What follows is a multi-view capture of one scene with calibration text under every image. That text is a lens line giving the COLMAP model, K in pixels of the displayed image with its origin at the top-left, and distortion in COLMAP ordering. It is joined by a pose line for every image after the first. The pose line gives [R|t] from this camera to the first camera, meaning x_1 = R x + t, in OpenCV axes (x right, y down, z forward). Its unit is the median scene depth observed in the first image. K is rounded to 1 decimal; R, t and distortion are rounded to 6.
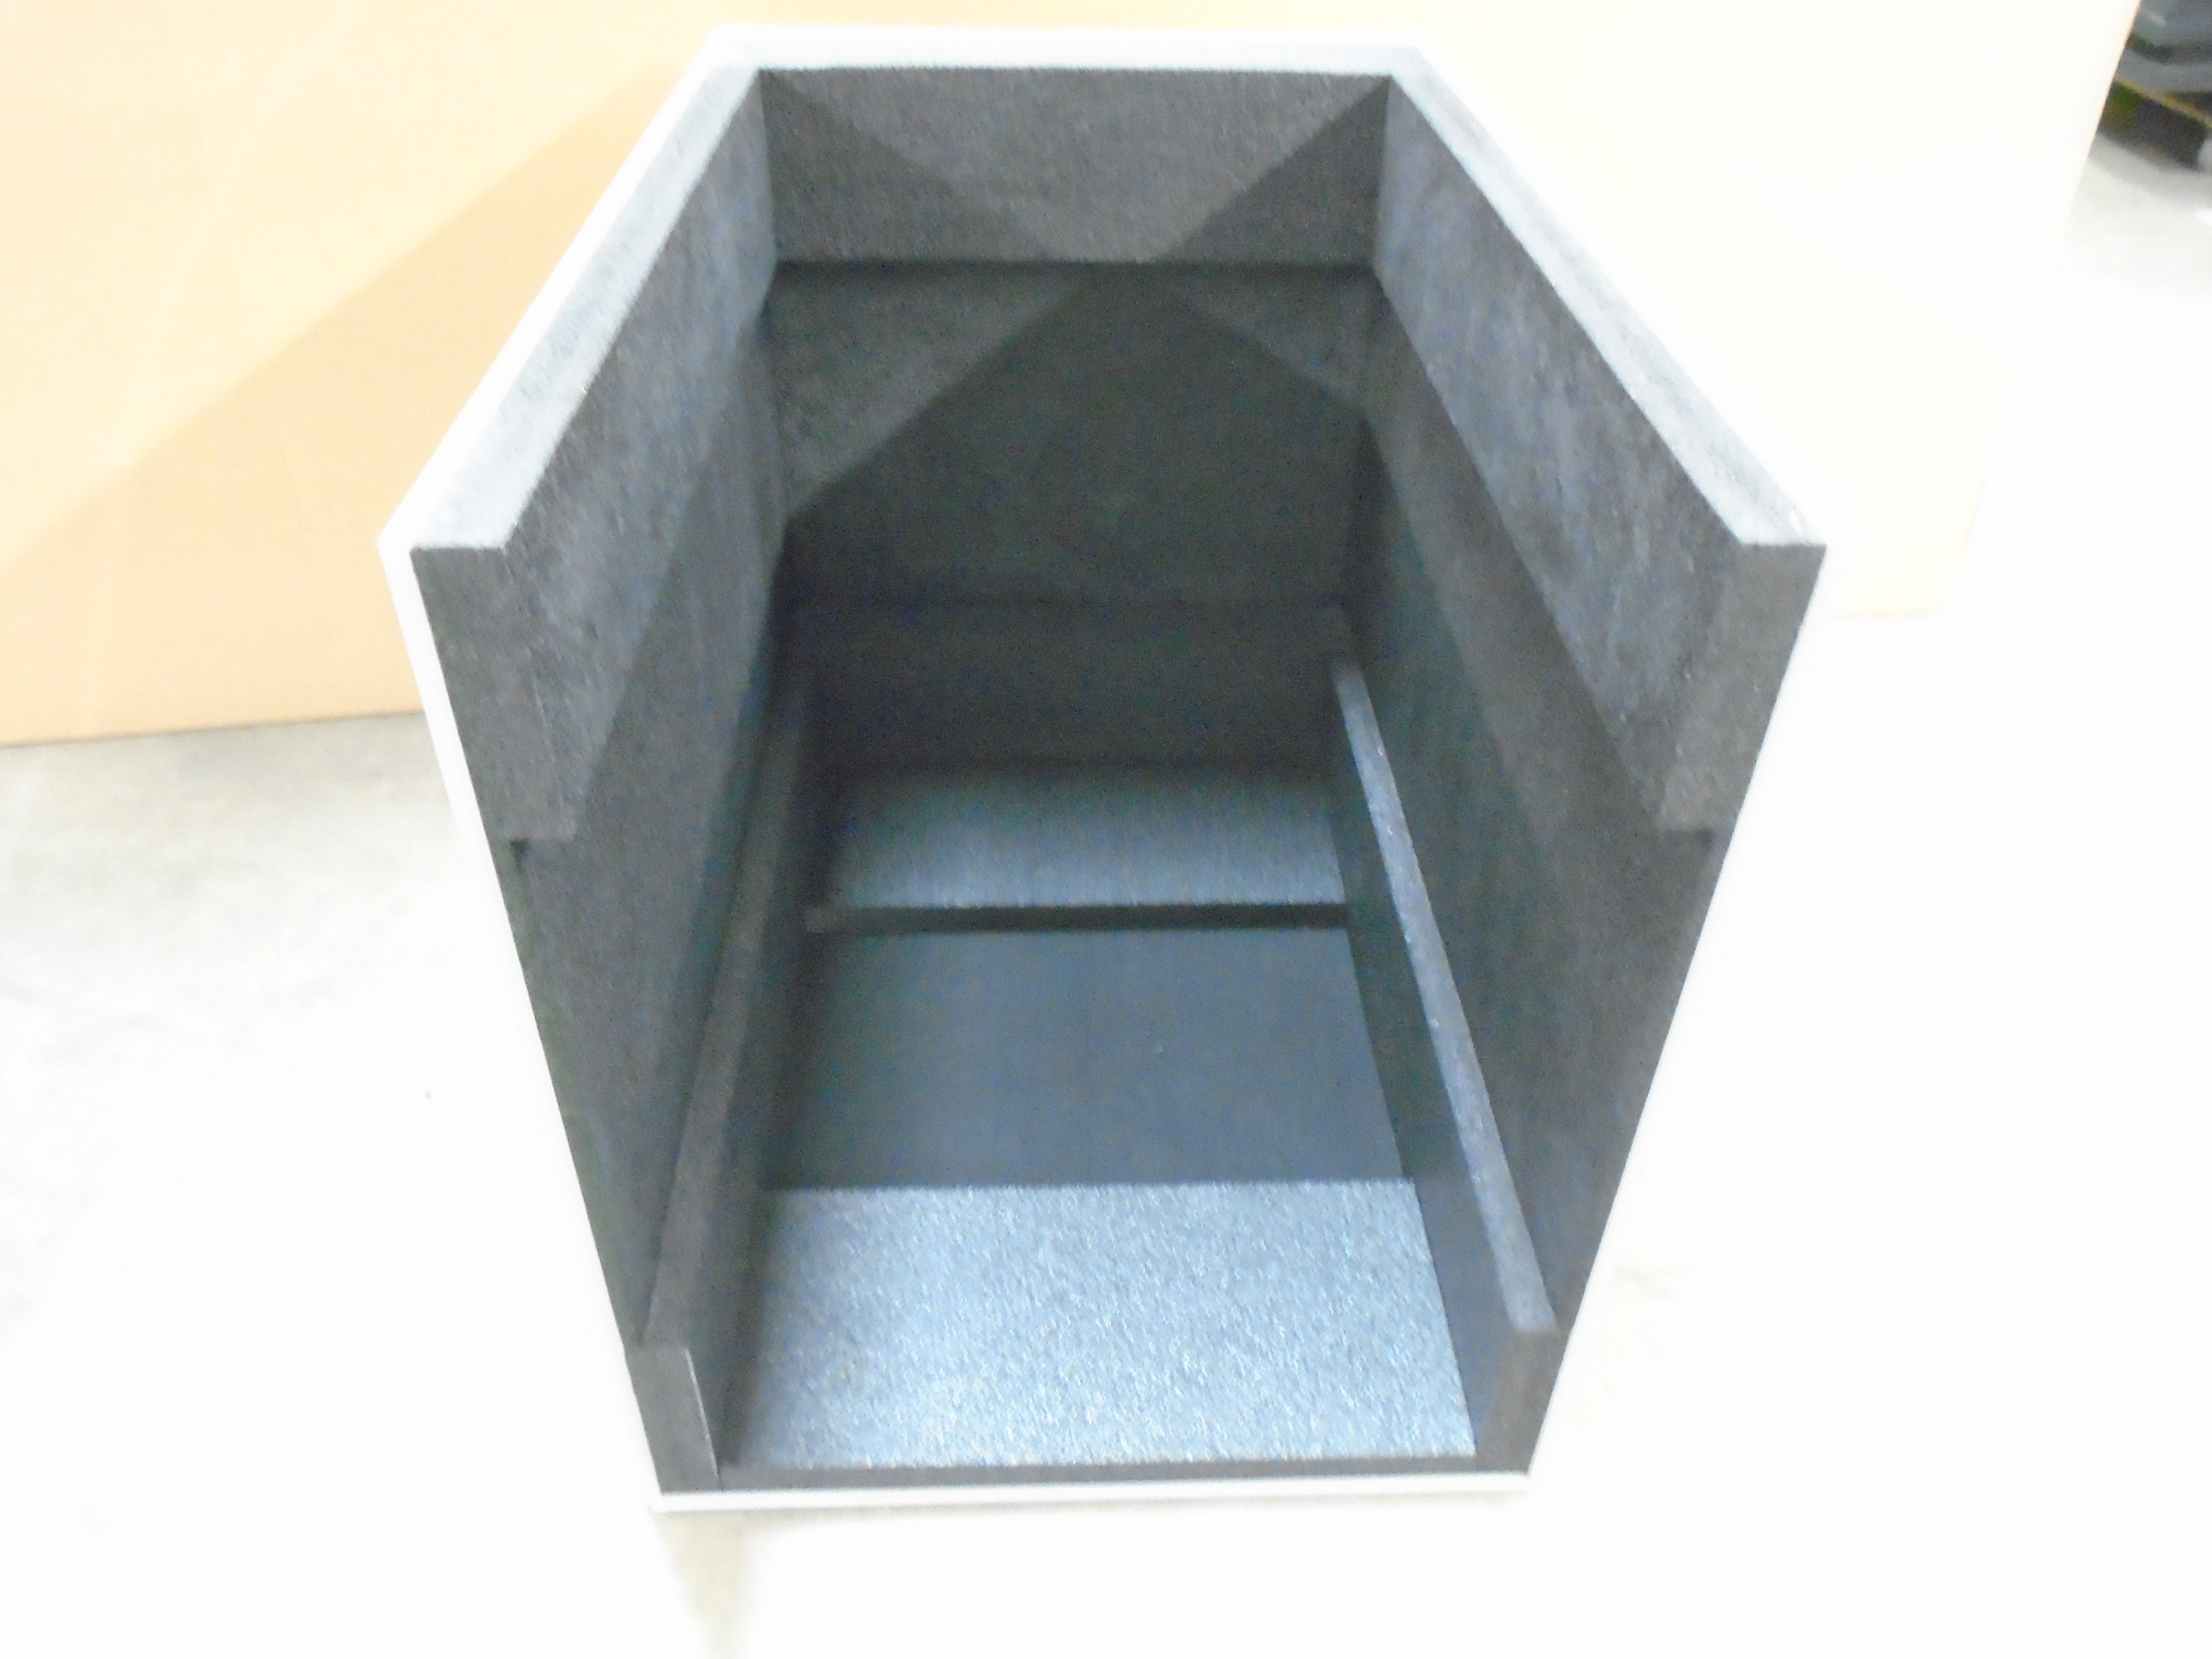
lens RADIAL K [[1686.0, 0, 1106.0], [0, 1686.0, 829.5], [0, 0, 1]] dist [-0.015204, -0.003109]
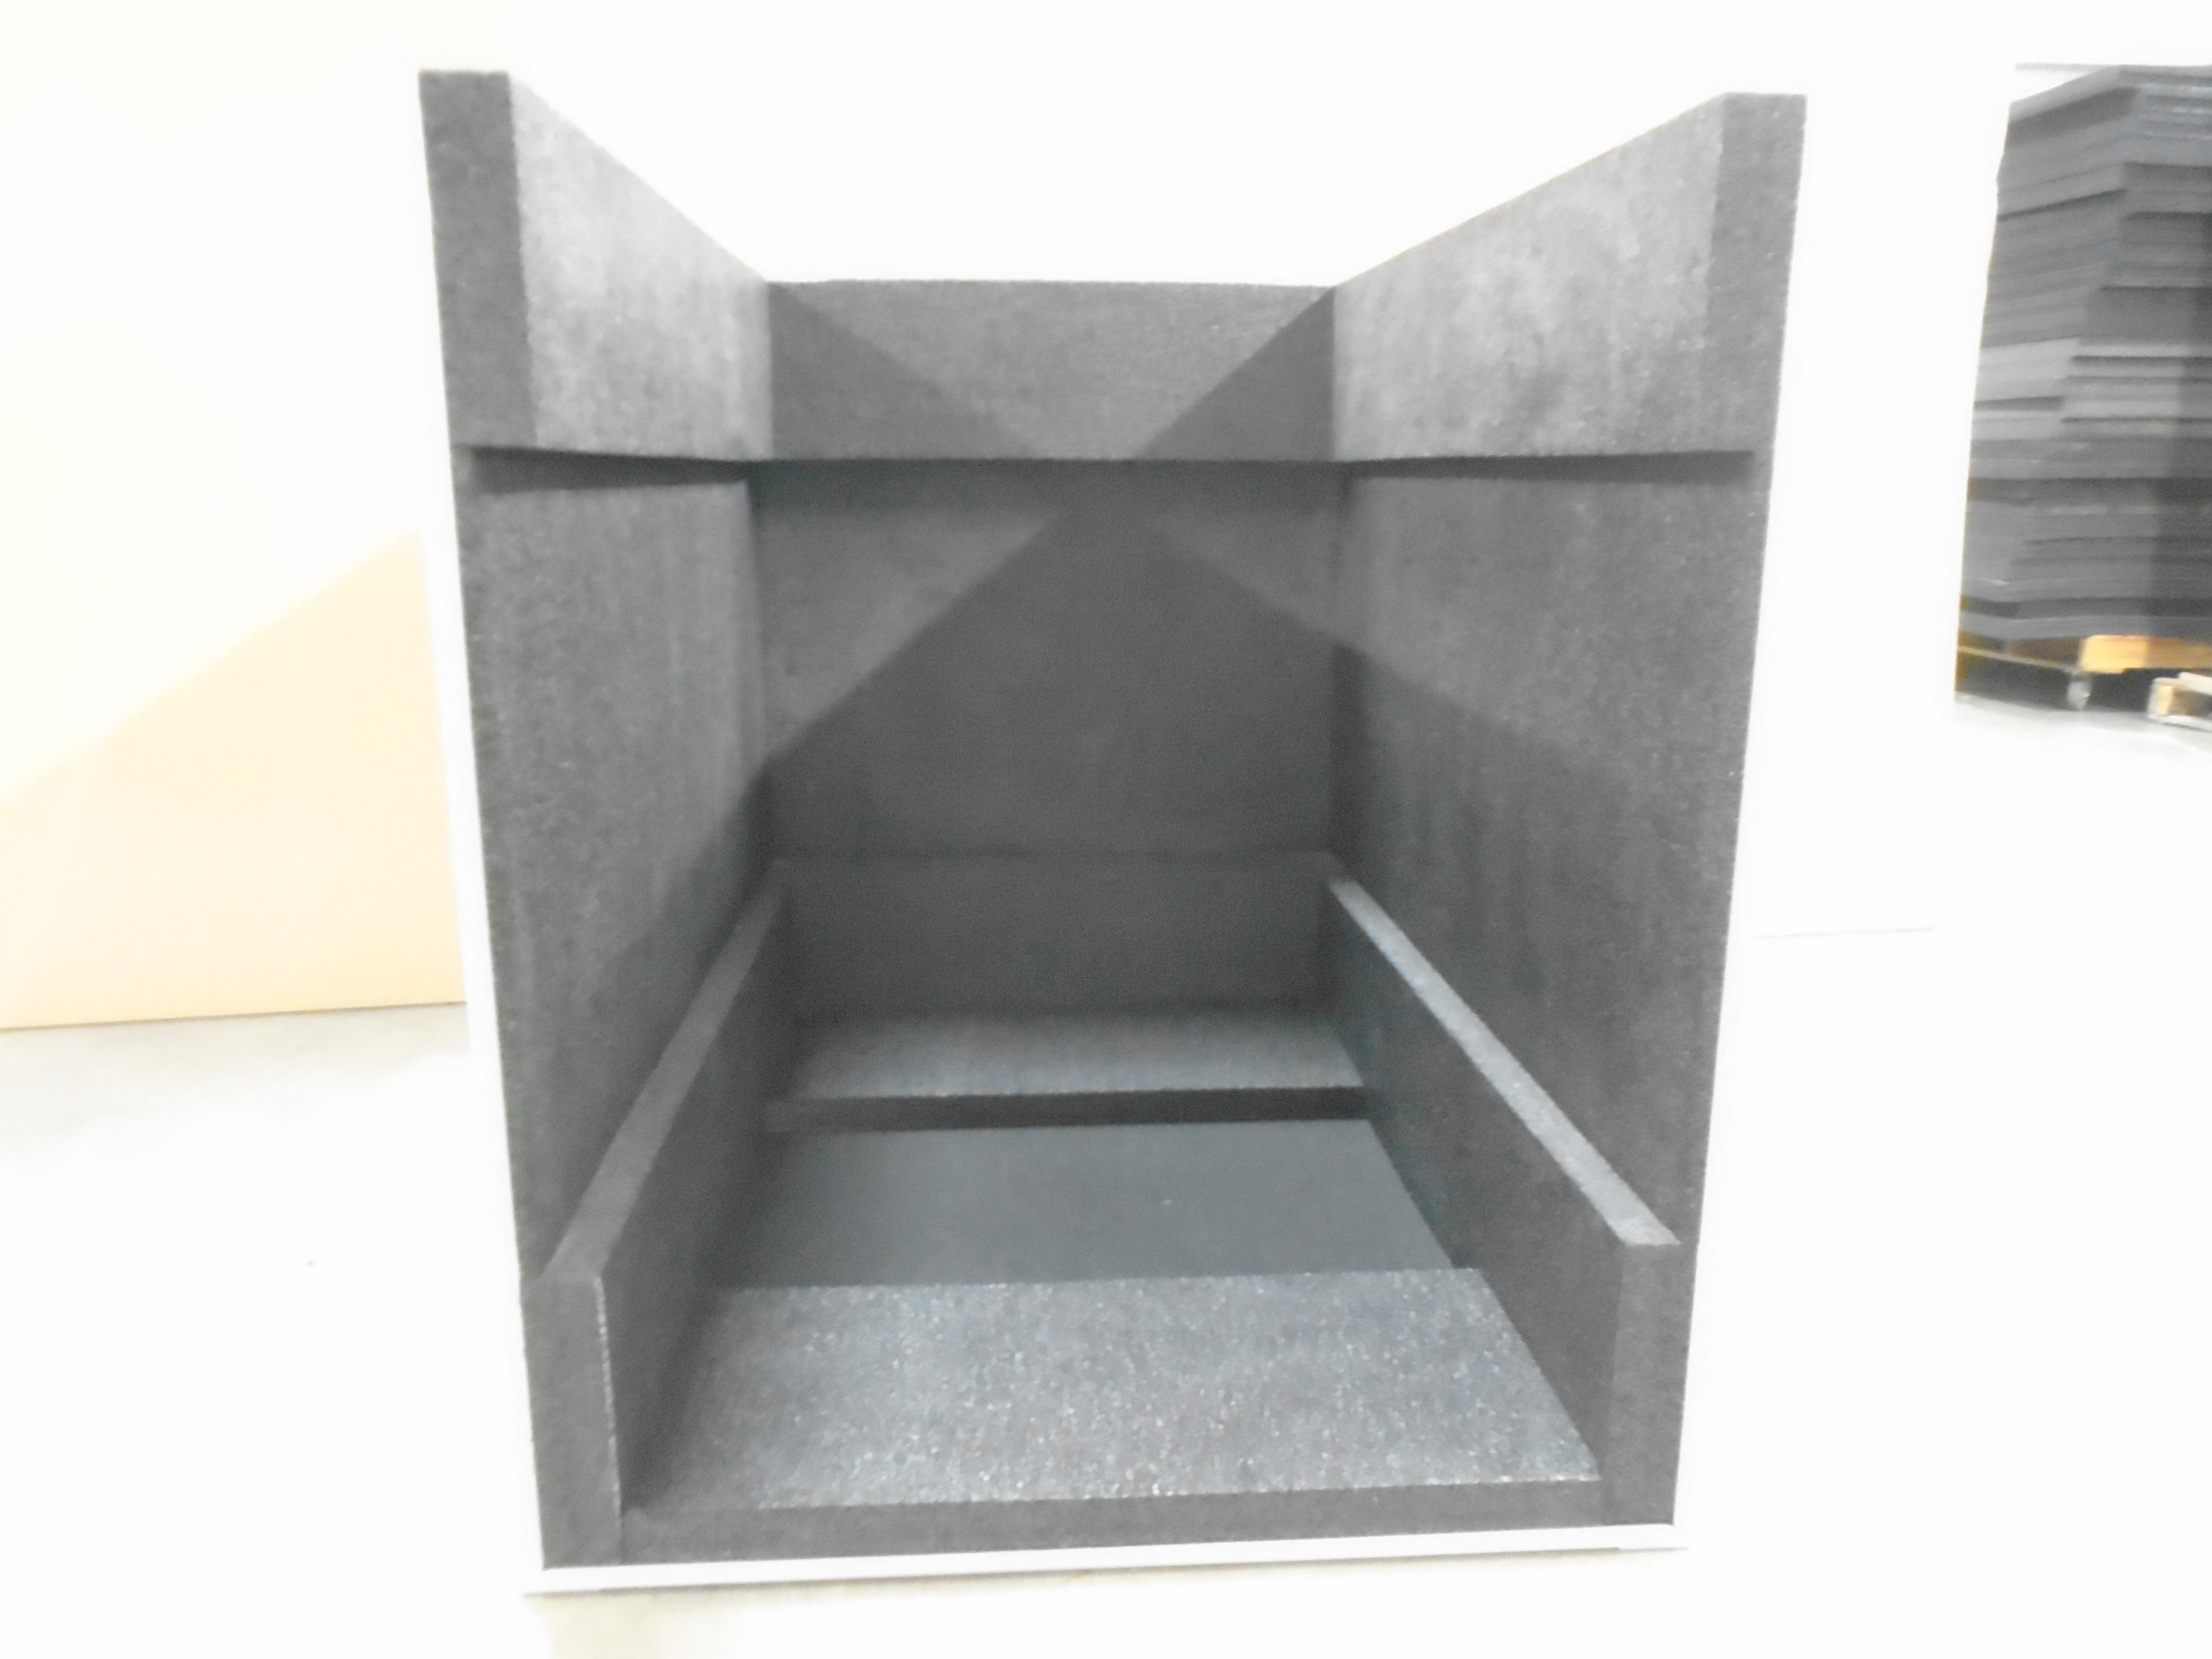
lens RADIAL K [[1694.6, 0, 1106.0], [0, 1694.6, 829.5], [0, 0, 1]] dist [-0.007768, -0.005214]
pose [[0.999444, -0.023215, 0.023937, -0.017508], [0.031161, 0.905780, -0.422601, 0.341376], [-0.011871, 0.423112, 0.906000, 0.132108]]
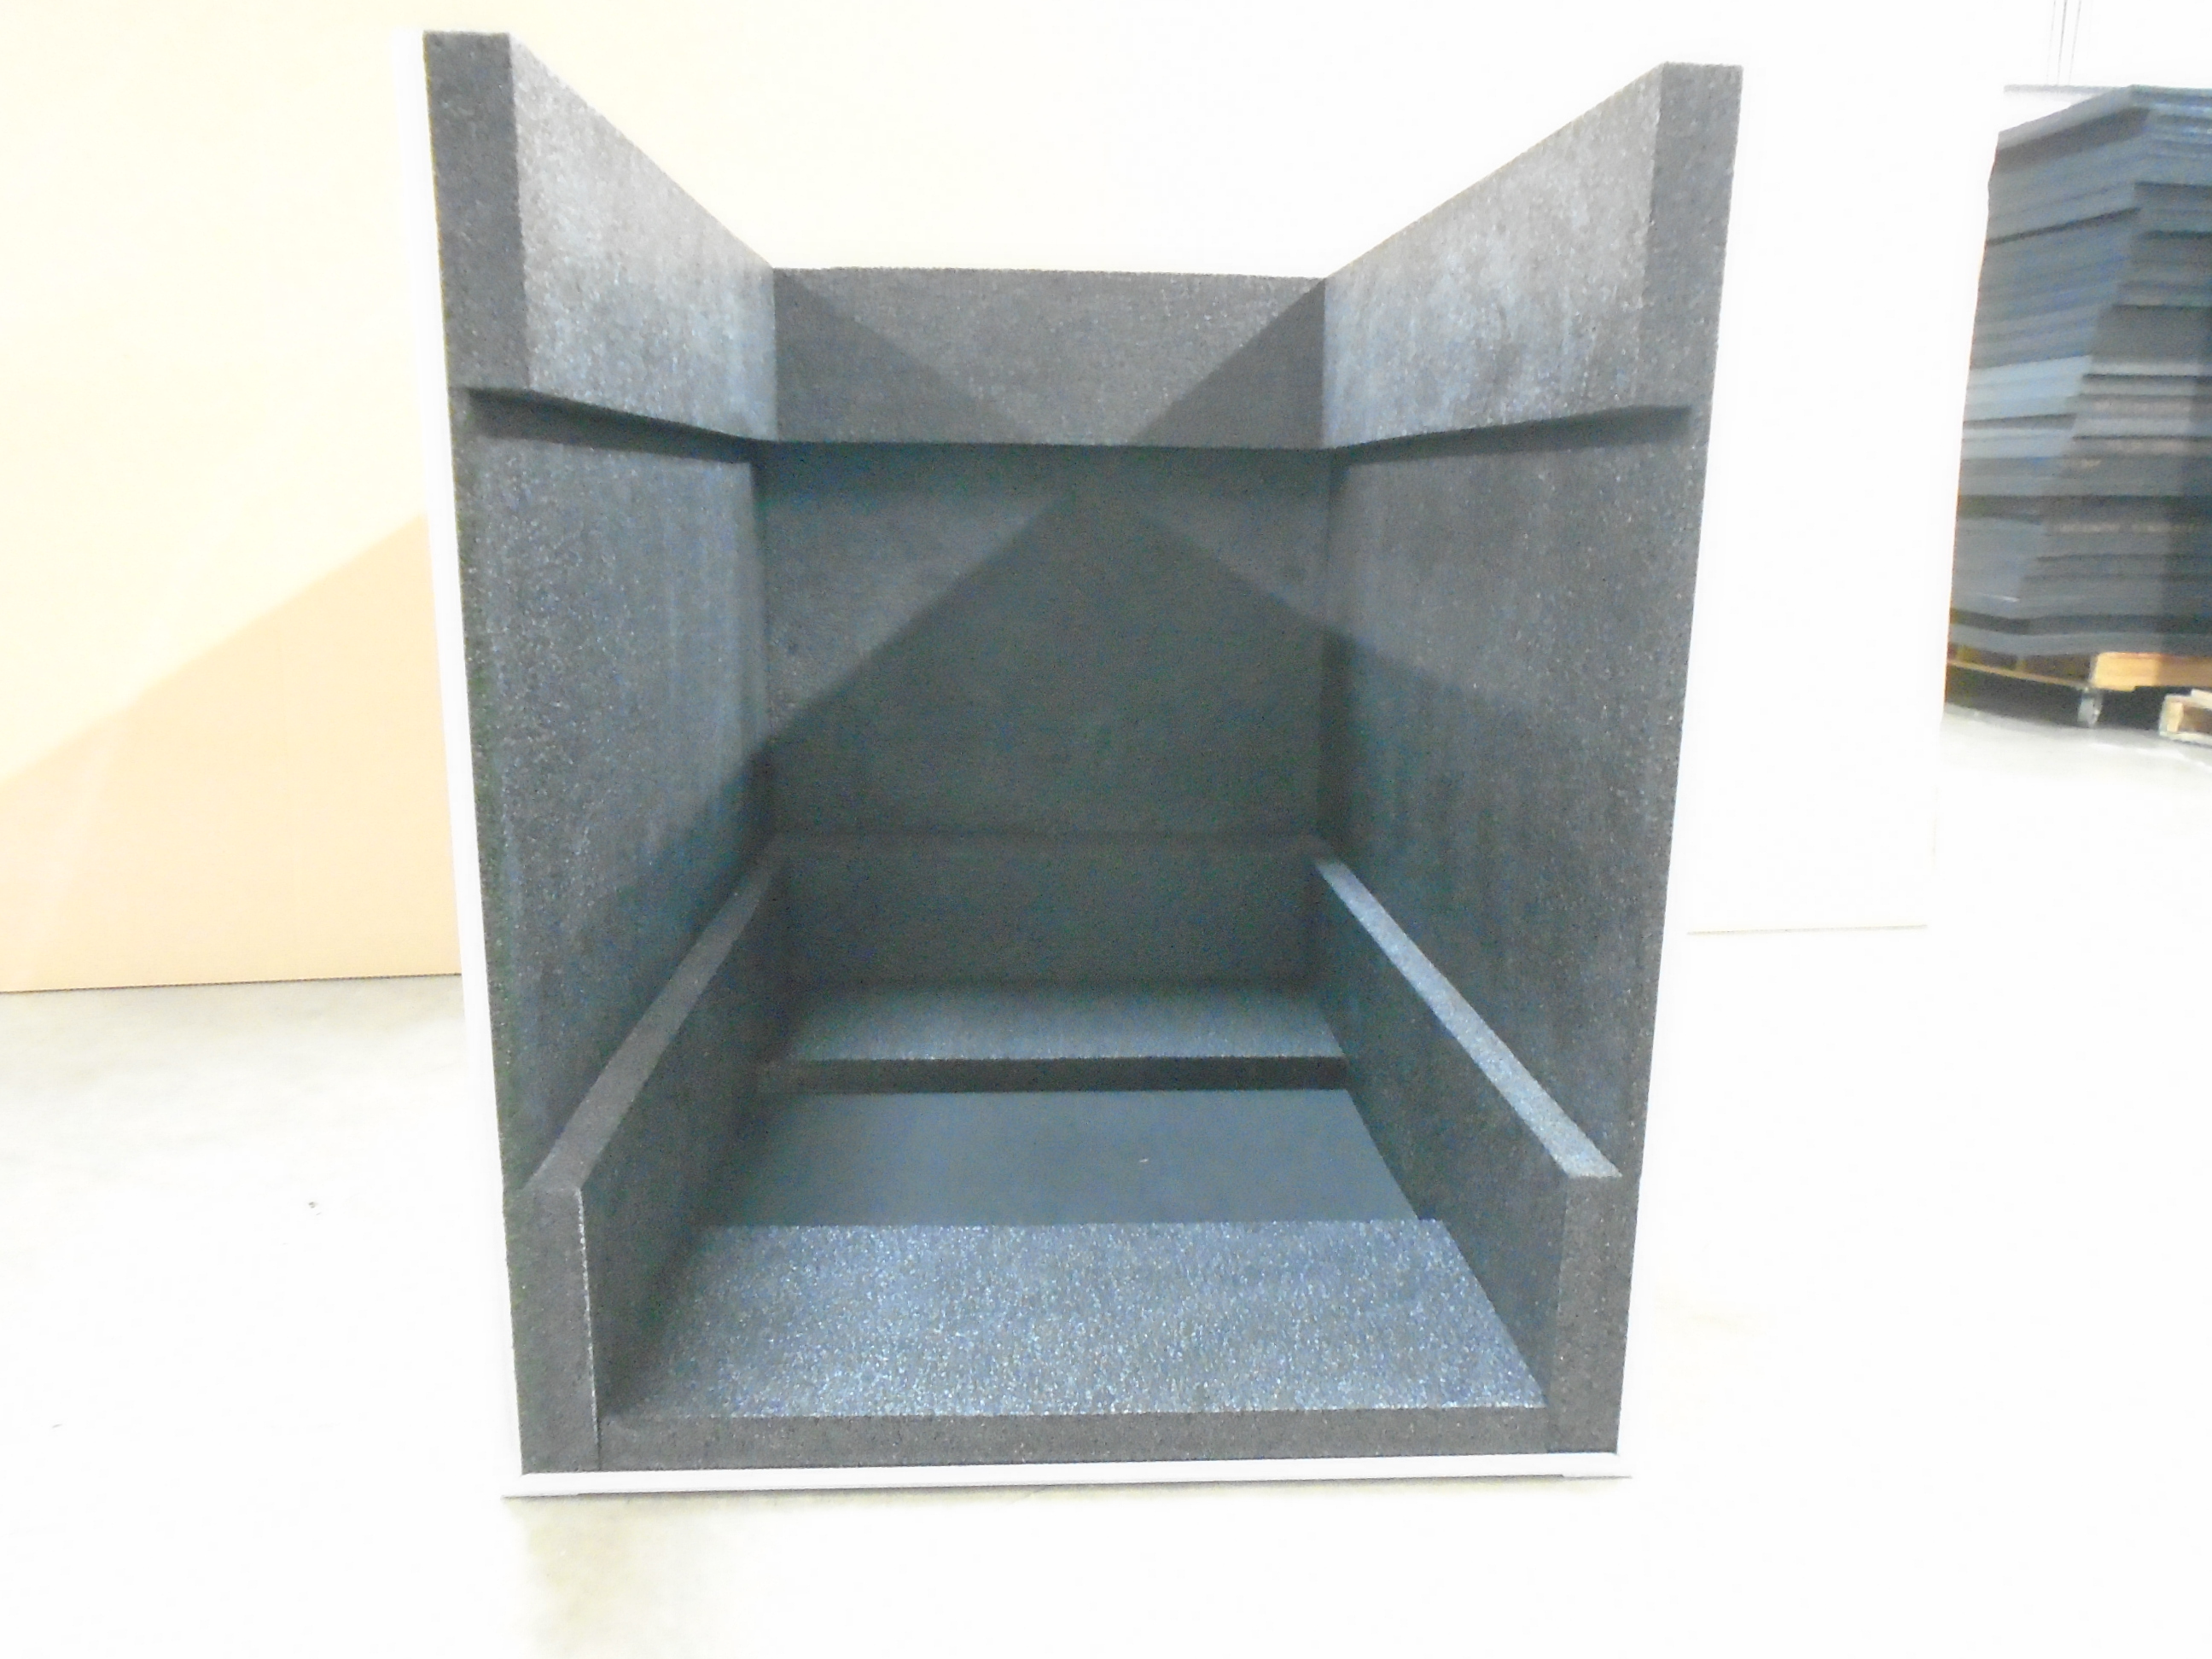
lens RADIAL K [[1699.4, 0, 1106.0], [0, 1699.4, 829.5], [0, 0, 1]] dist [-0.006424, -0.006099]
pose [[0.999874, -0.010705, 0.011699, 0.002347], [0.014729, 0.900321, -0.434976, 0.381992], [-0.005876, 0.435094, 0.900366, 0.120190]]
